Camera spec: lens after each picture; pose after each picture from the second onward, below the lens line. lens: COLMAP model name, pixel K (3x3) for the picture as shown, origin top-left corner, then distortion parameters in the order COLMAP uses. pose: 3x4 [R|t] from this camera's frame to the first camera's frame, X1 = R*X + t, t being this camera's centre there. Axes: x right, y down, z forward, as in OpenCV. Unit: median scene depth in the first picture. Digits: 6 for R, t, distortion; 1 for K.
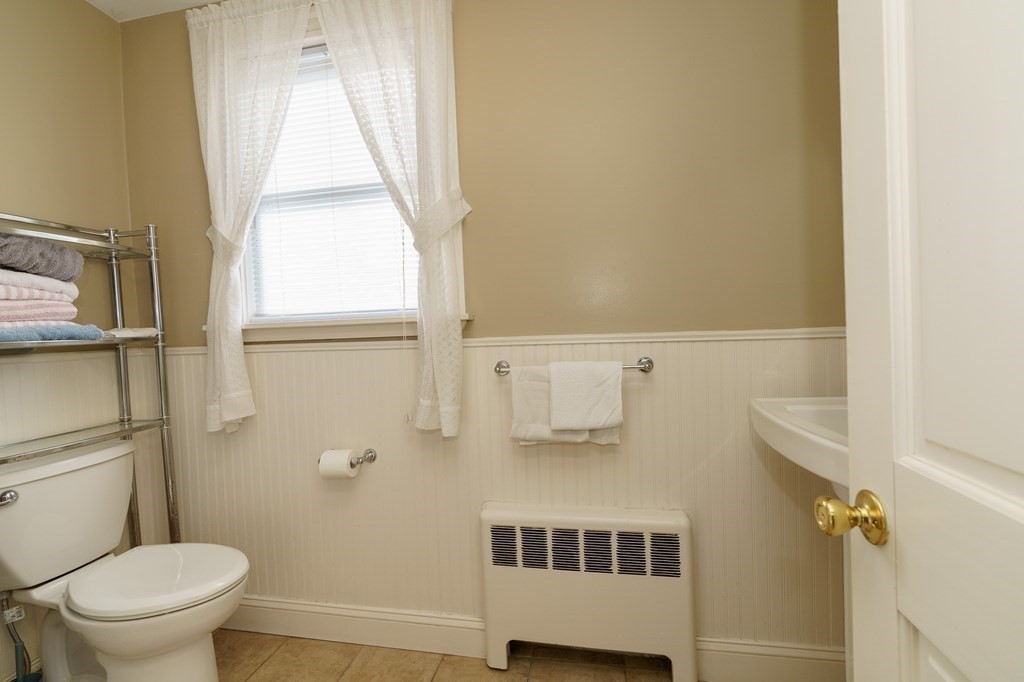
lens RADIAL K [[459.8, 0, 512.0], [0, 459.8, 341.0], [0, 0, 1]] dist [-0.000919, 0.000140]
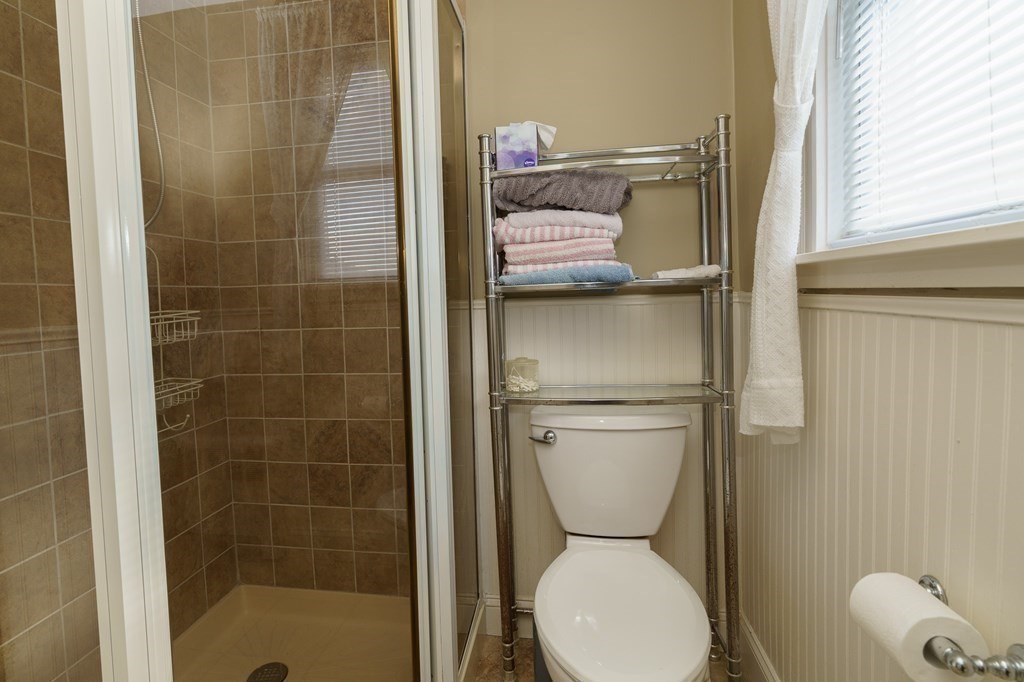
lens RADIAL K [[509.1, 0, 512.0], [0, 509.1, 319.9], [0, 0, 1]] dist [-0.021064, -0.000340]
pose [[0.015599, 0.091574, -0.995676, -0.002088], [0.001563, 0.995794, 0.091609, -0.016609], [0.999877, -0.002985, 0.015391, 0.701992]]
